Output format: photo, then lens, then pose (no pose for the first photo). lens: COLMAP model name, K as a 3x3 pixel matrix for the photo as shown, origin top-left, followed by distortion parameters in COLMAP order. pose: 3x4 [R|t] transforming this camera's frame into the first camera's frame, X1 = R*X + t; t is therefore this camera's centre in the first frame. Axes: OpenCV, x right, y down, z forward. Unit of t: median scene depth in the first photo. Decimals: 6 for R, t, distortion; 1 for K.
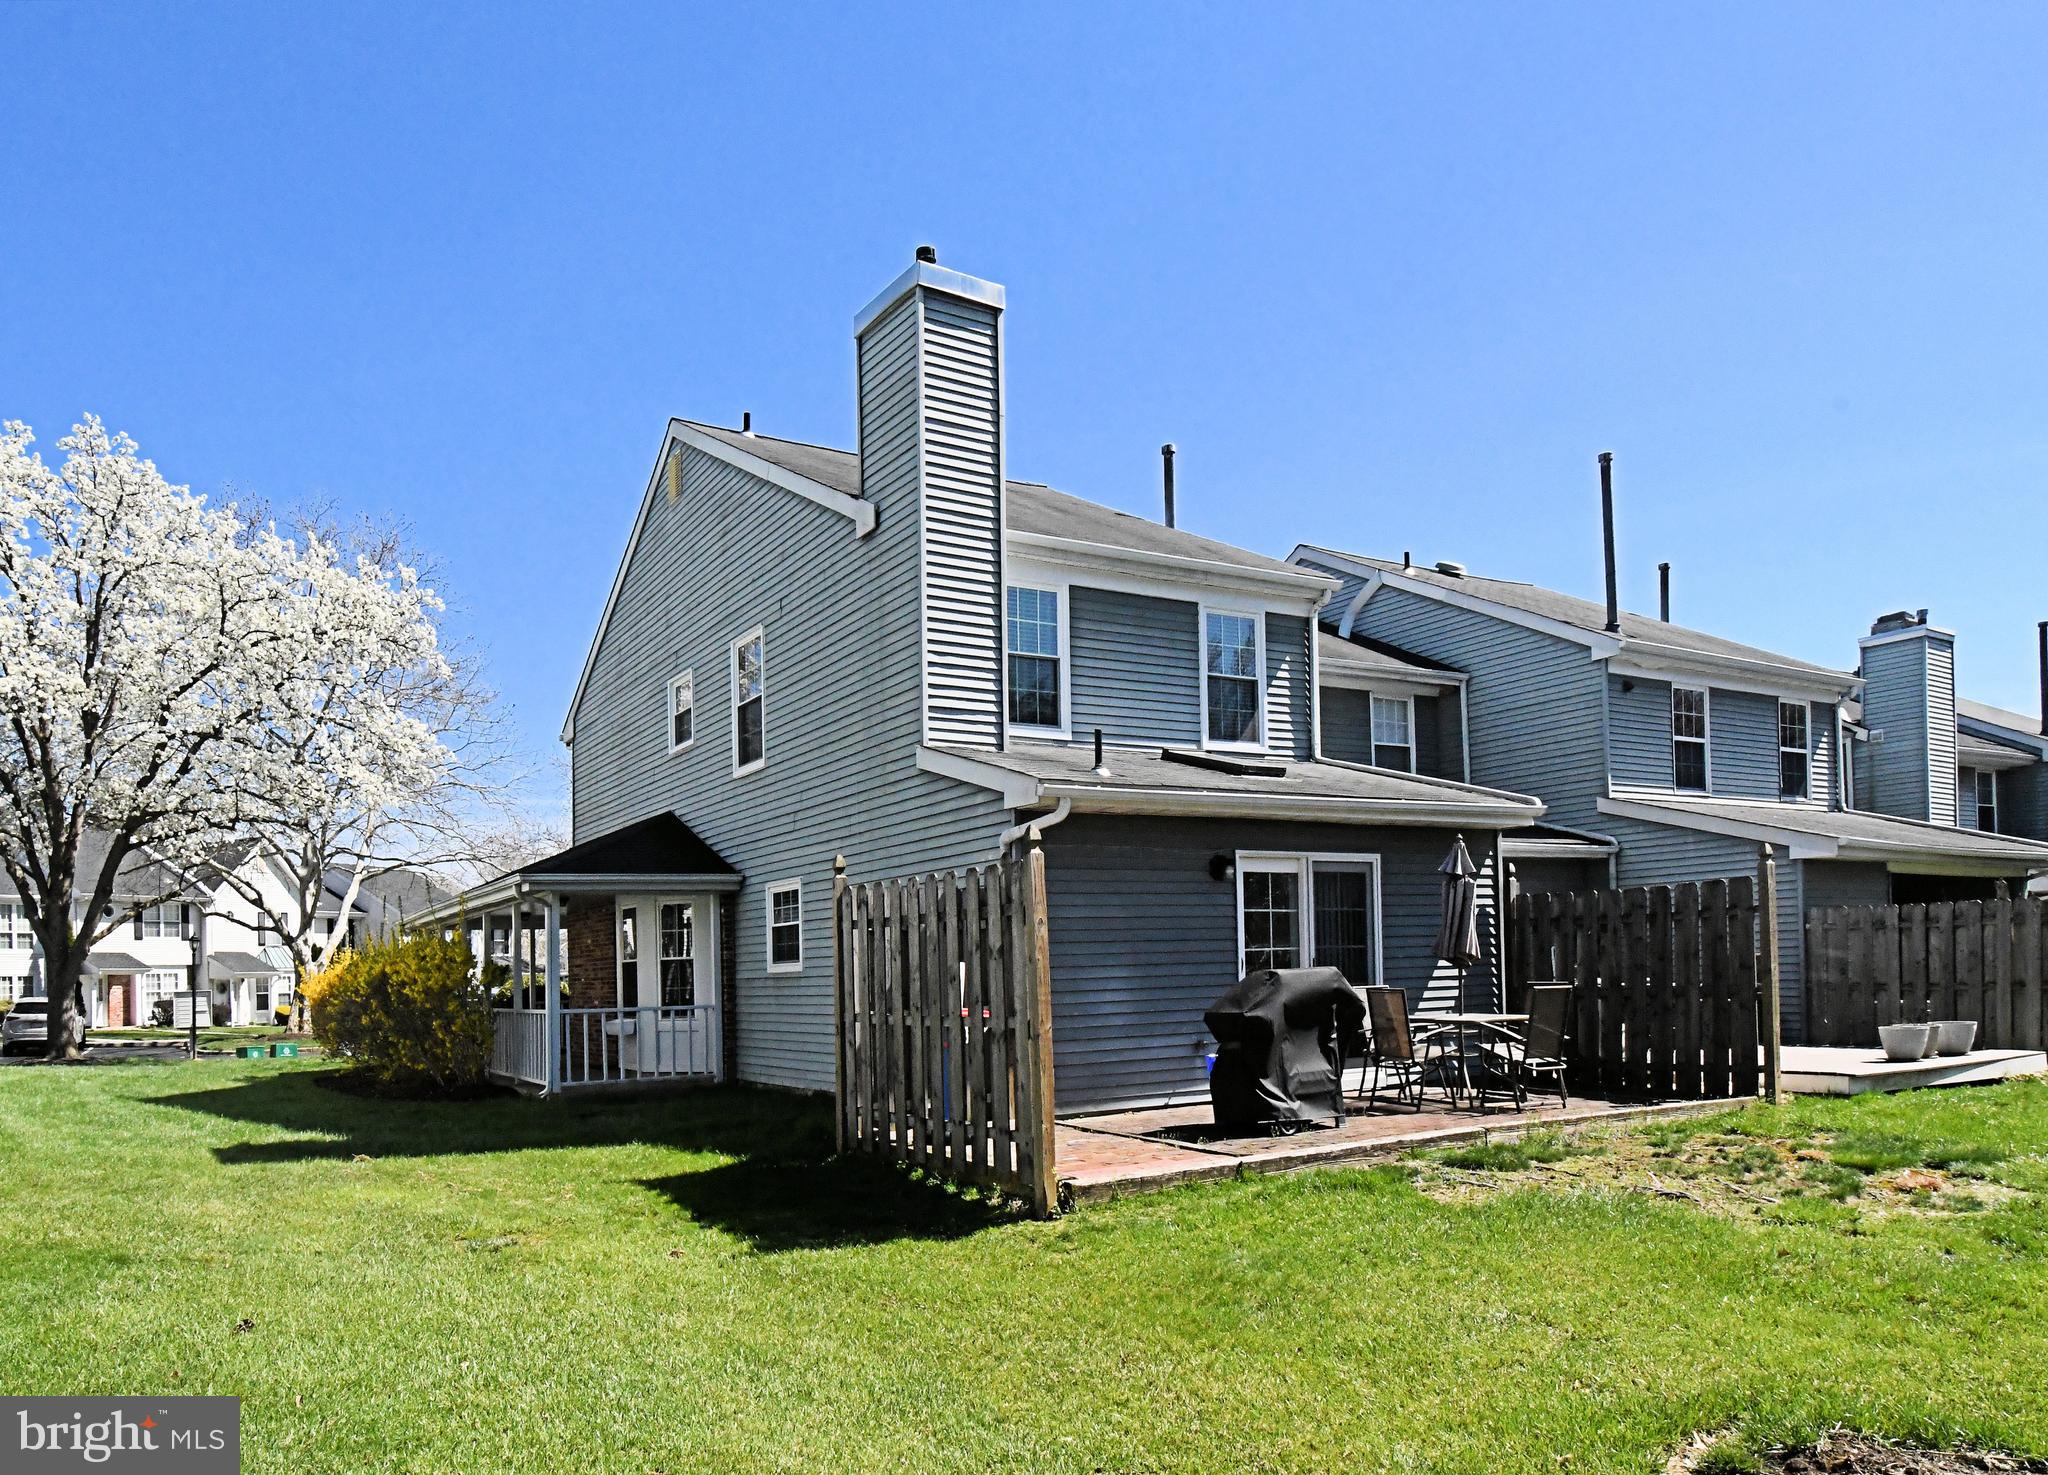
lens RADIAL K [[1305.1, 0, 1000.2], [0, 1305.1, 808.1], [0, 0, 1]] dist [0.006268, 0.002206]
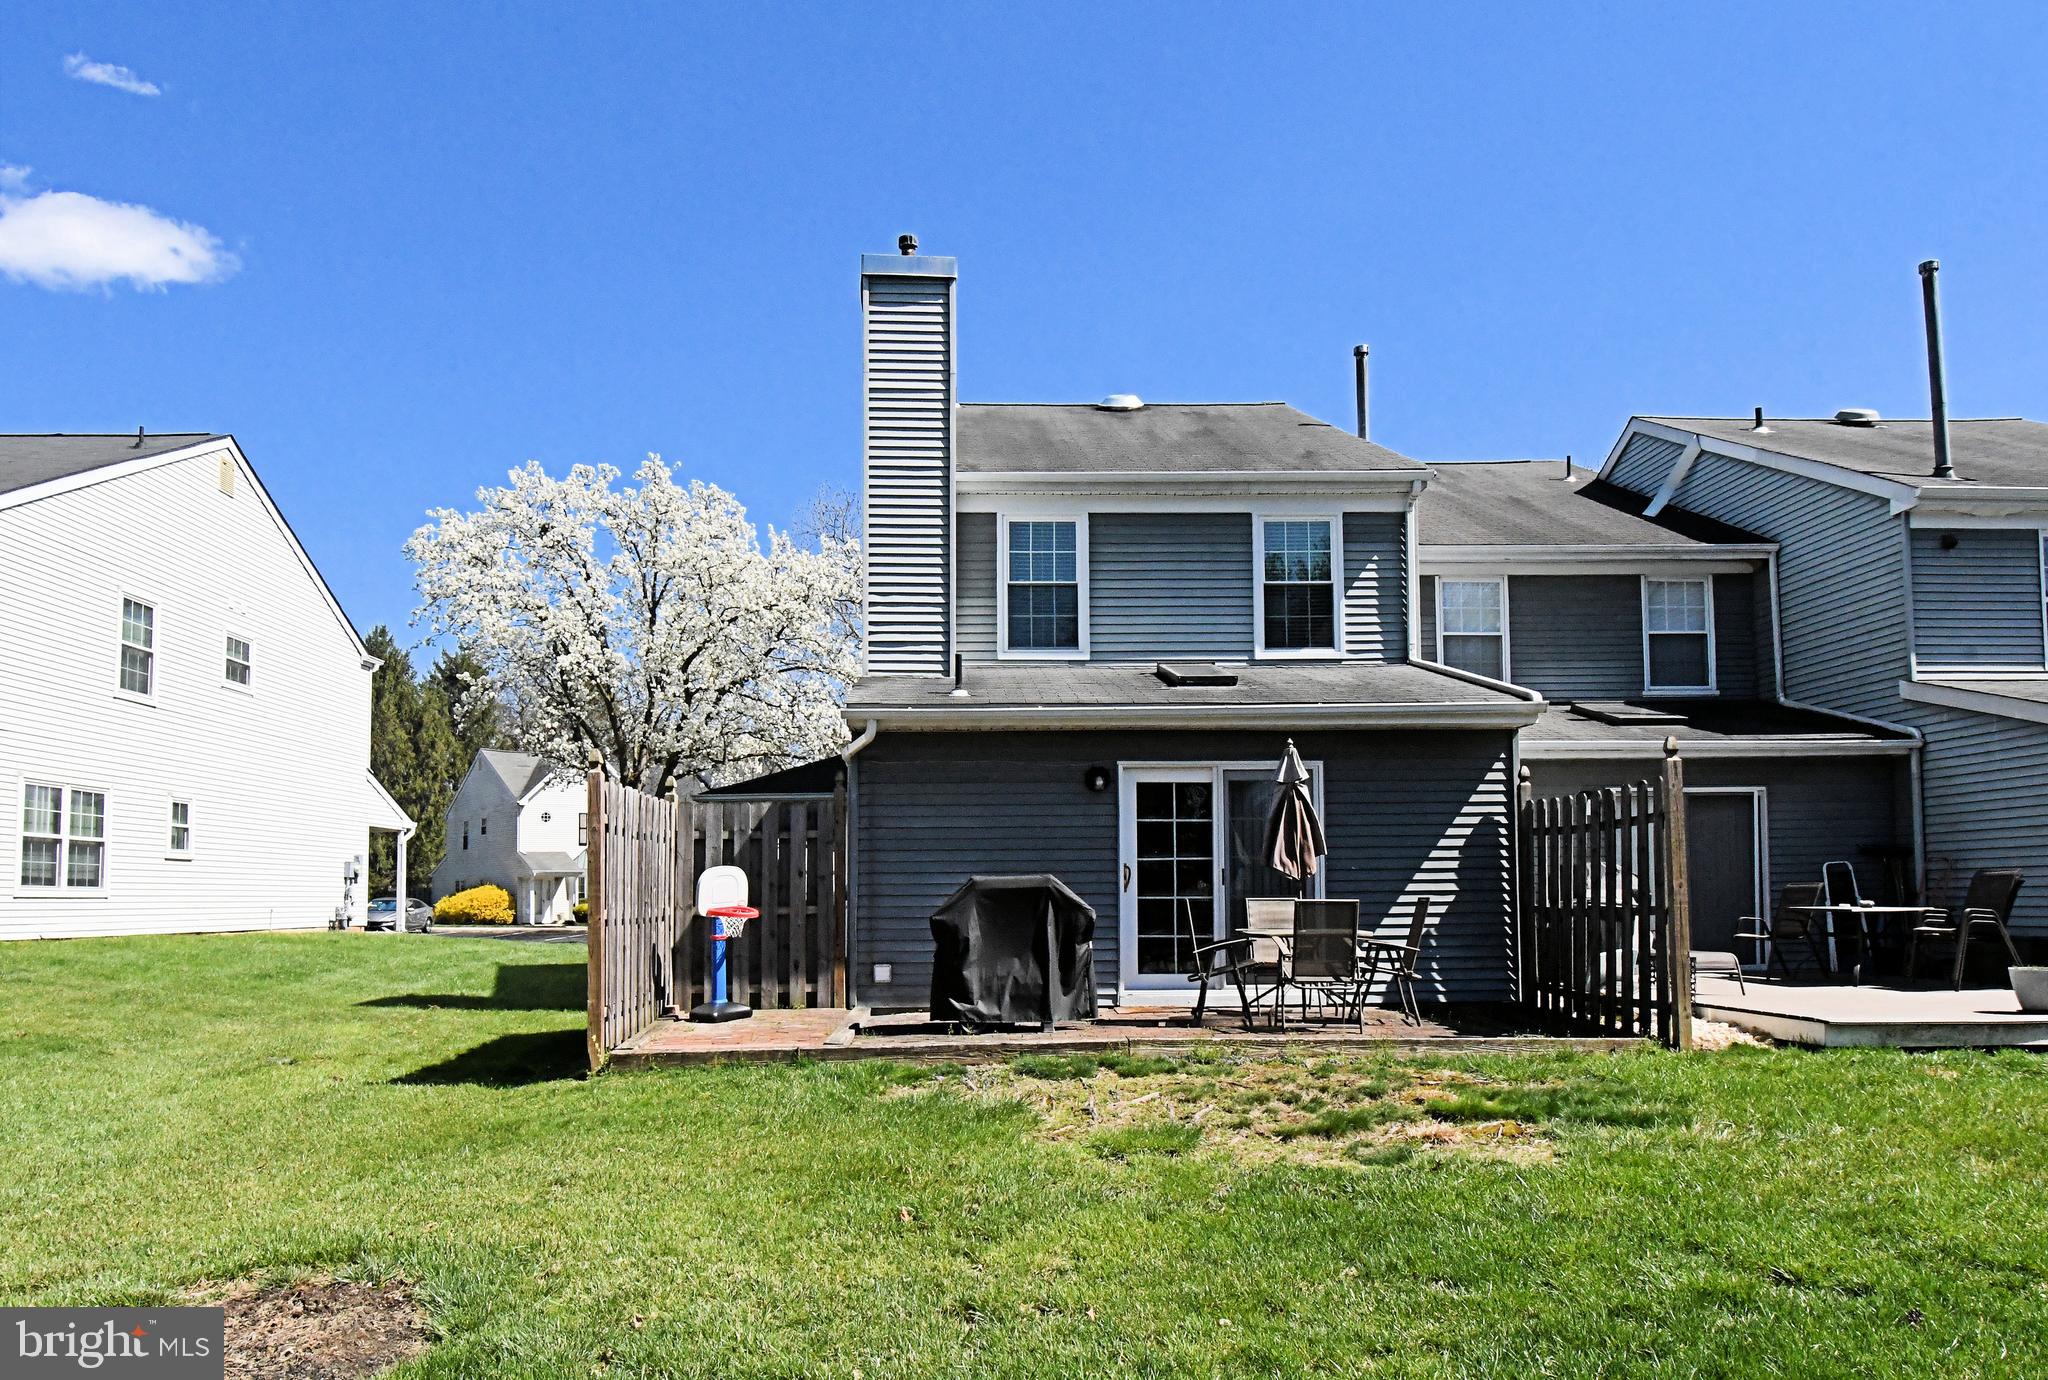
lens RADIAL K [[1257.3, 0, 1023.7], [0, 1257.3, 692.5], [0, 0, 1]] dist [-0.001211, -0.003656]
pose [[0.895018, -0.051341, -0.443065, 0.415061], [0.039128, 0.998561, -0.036670, 0.008649], [0.444310, 0.015484, 0.895739, 0.062498]]
